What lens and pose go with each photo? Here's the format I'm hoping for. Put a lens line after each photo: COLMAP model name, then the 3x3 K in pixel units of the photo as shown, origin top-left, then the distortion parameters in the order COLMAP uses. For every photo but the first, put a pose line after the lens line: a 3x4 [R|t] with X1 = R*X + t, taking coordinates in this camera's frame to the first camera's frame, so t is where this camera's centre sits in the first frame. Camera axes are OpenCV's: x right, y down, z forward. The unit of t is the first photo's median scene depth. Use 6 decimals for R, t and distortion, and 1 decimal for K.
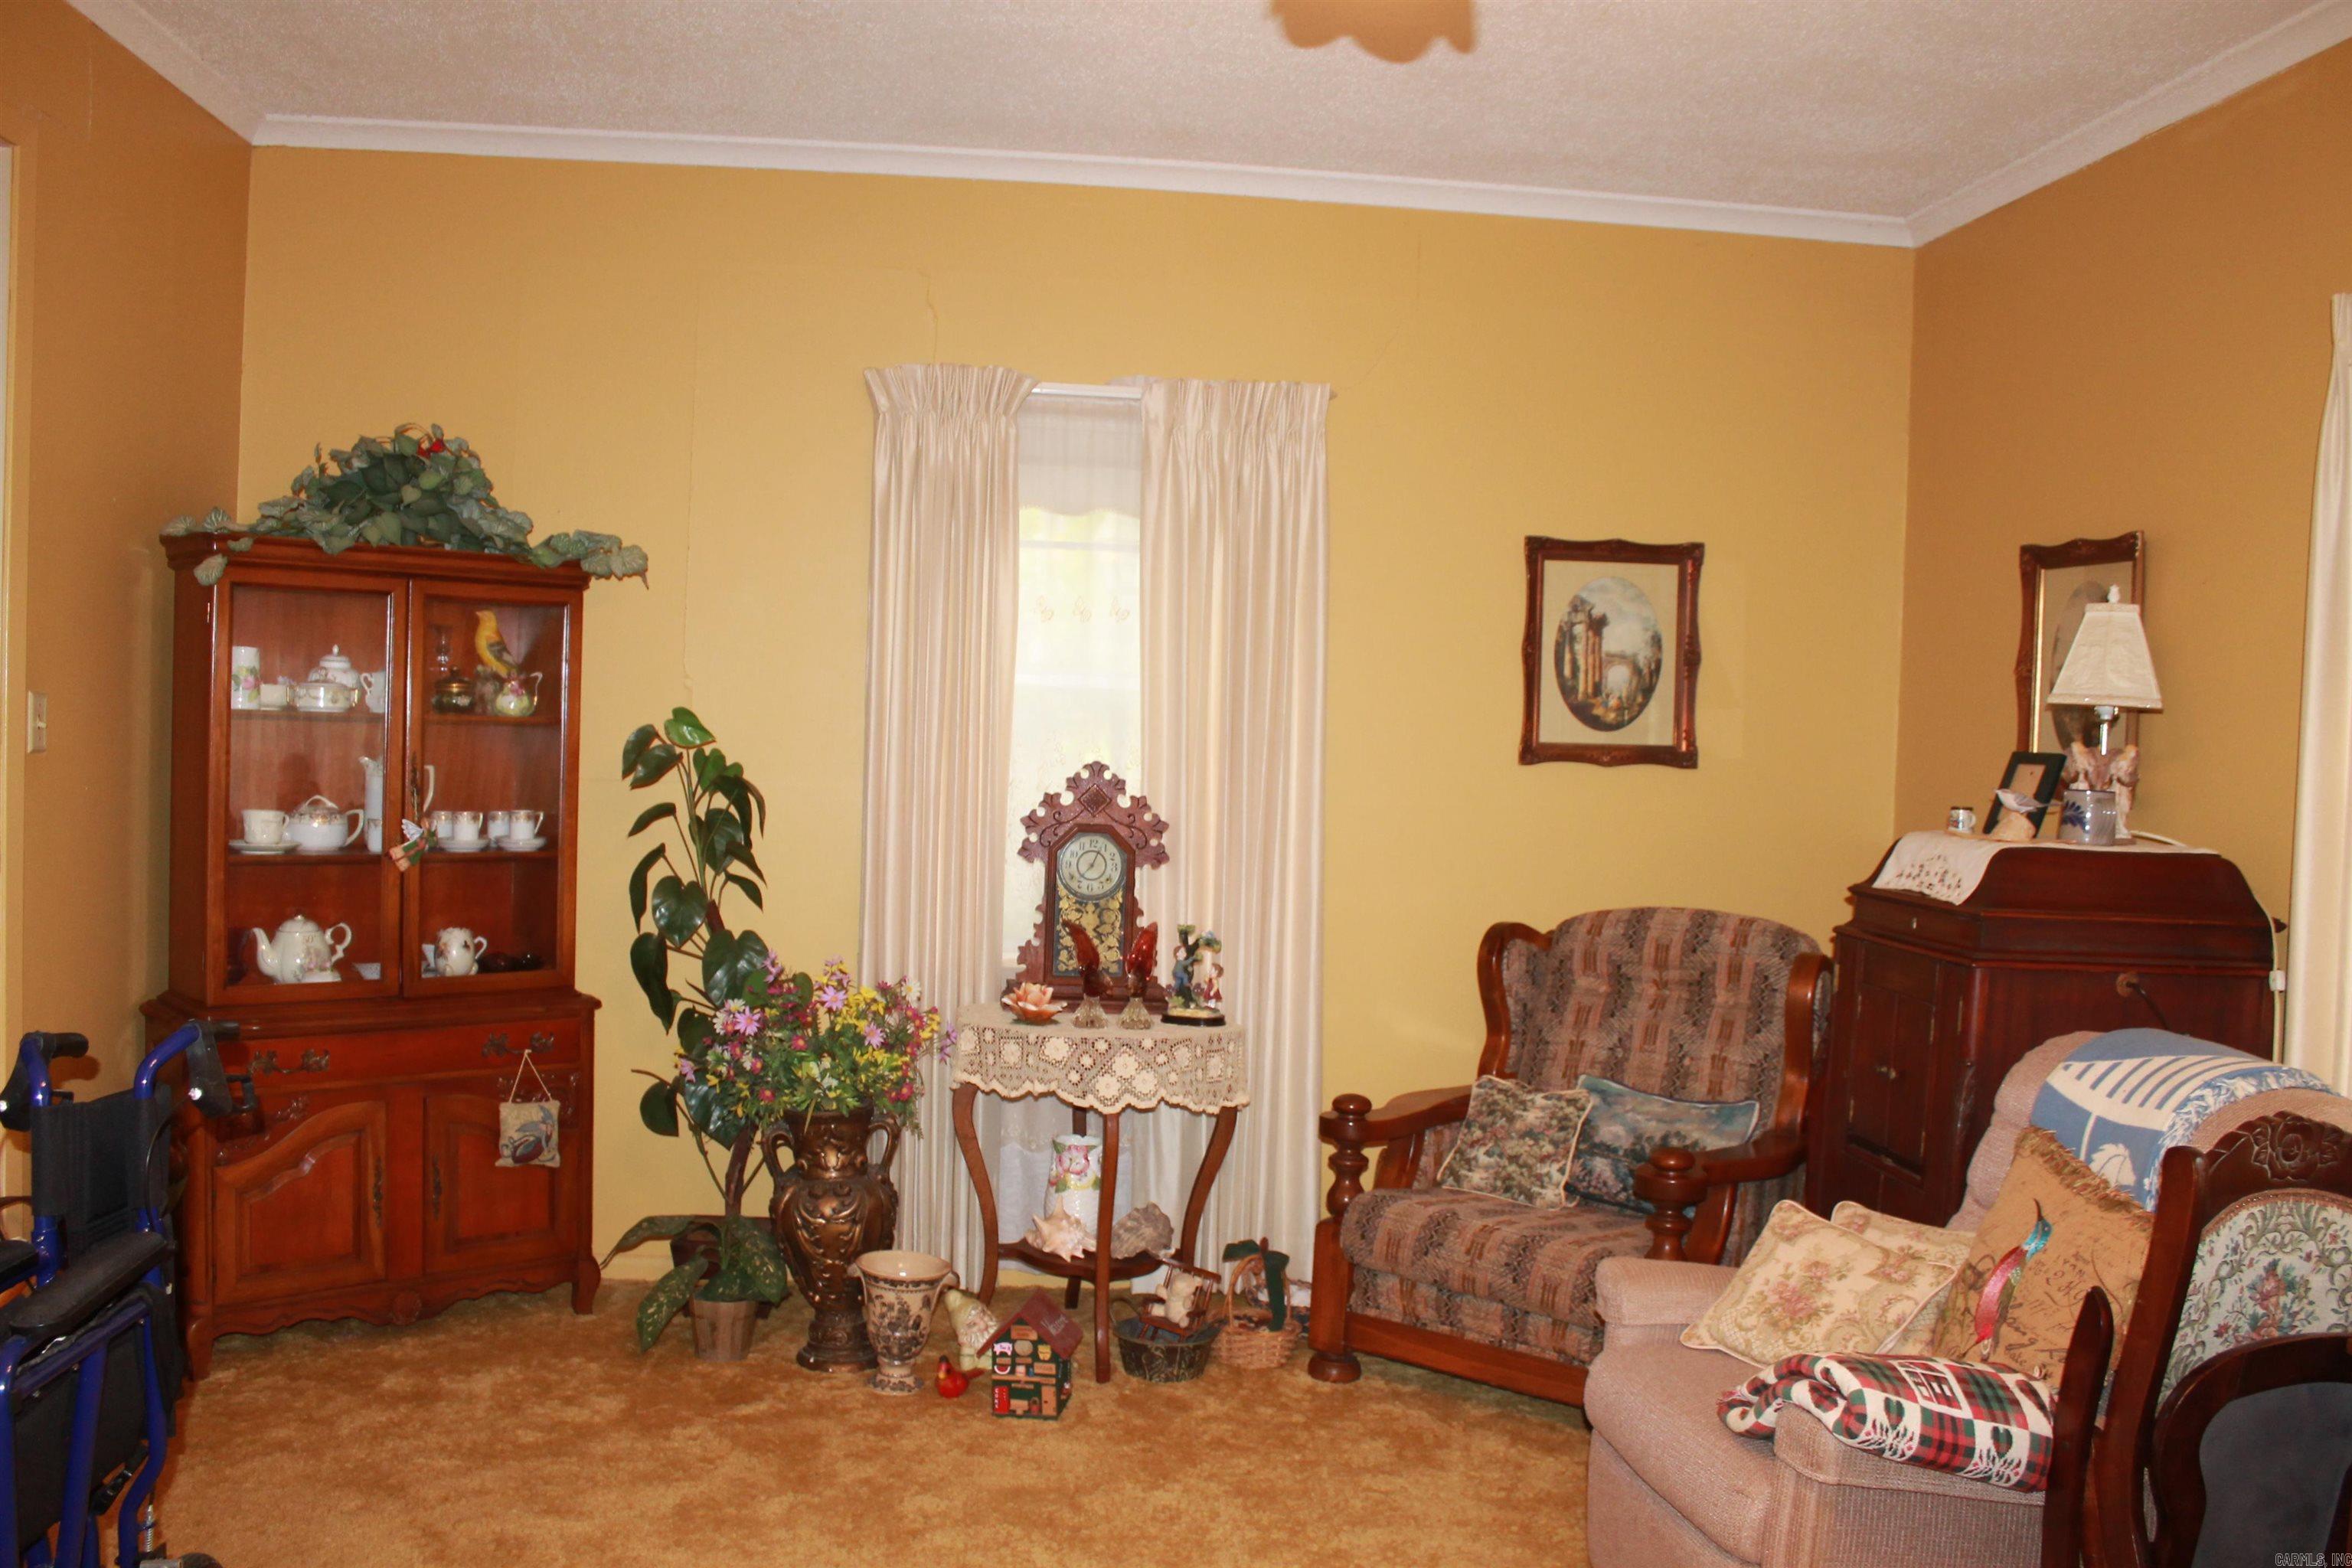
lens RADIAL K [[1972.6, 0, 1156.3], [0, 1972.6, 800.6], [0, 0, 1]] dist [-0.170155, 0.152912]
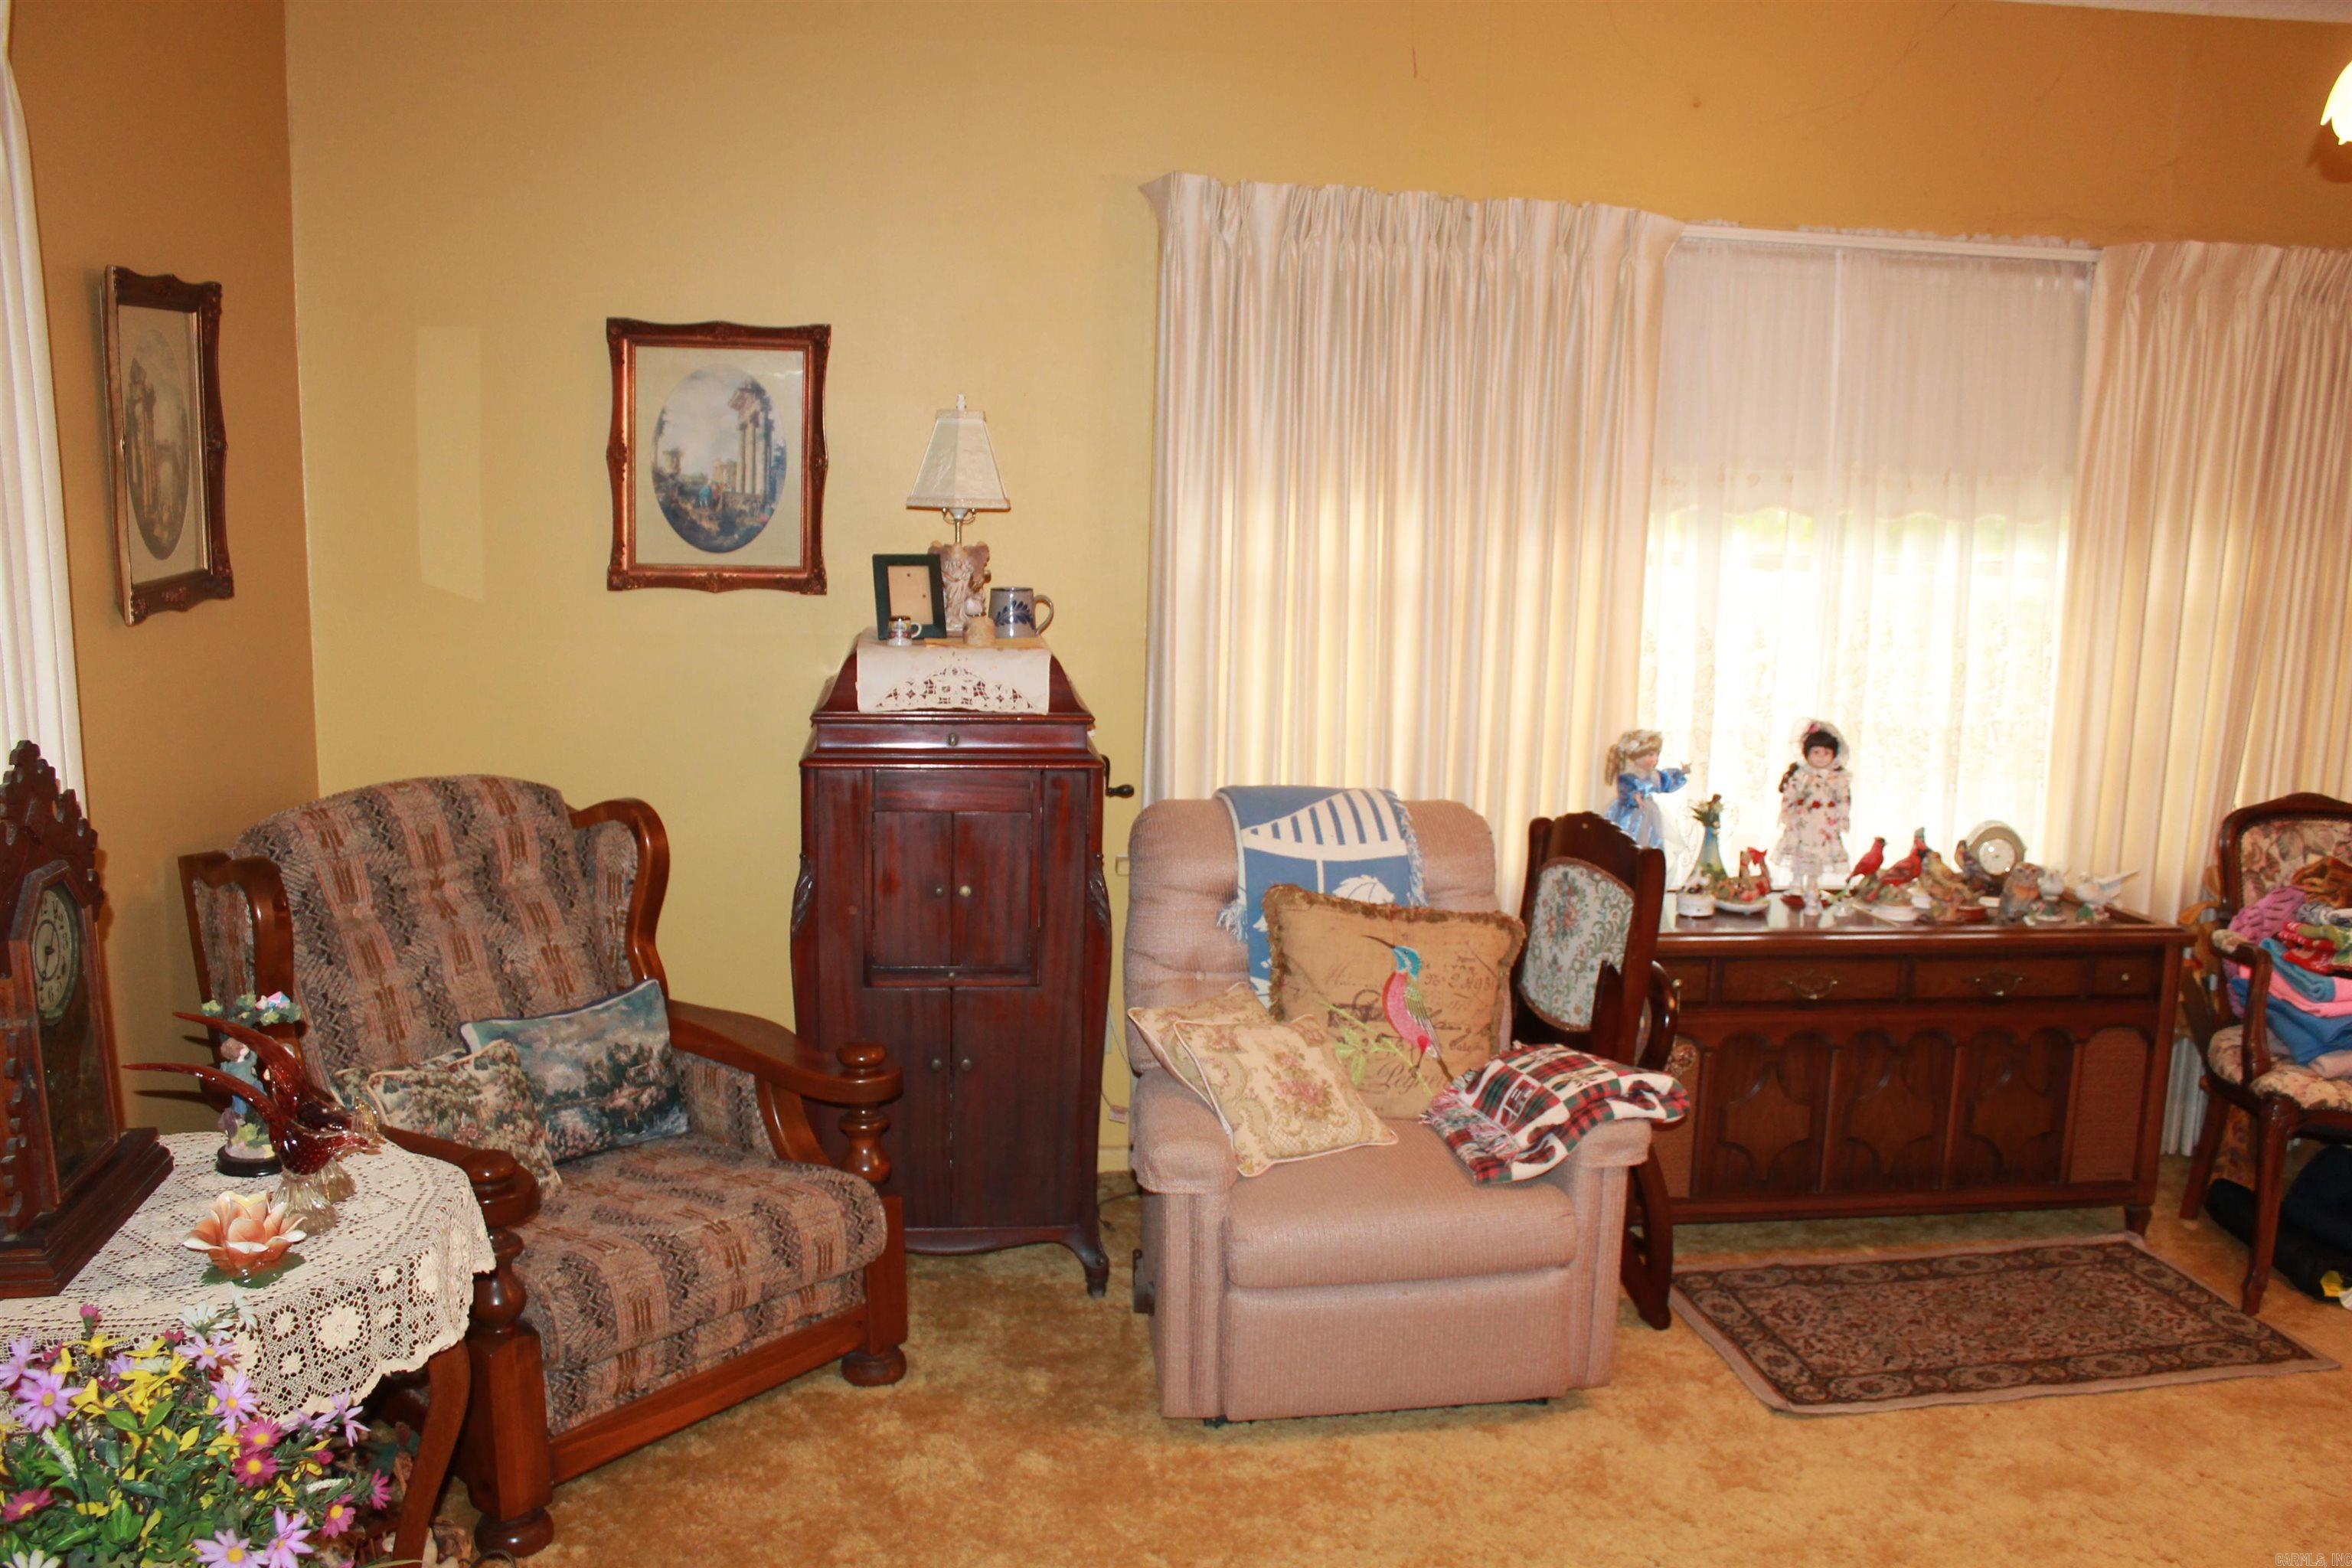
lens RADIAL K [[1972.6, 0, 1156.3], [0, 1972.6, 800.6], [0, 0, 1]] dist [-0.170155, 0.152912]
pose [[-0.021756, -0.212255, 0.976972, -0.516910], [0.016406, 0.976996, 0.212626, -0.102167], [-0.999629, 0.020654, -0.017774, 0.772218]]
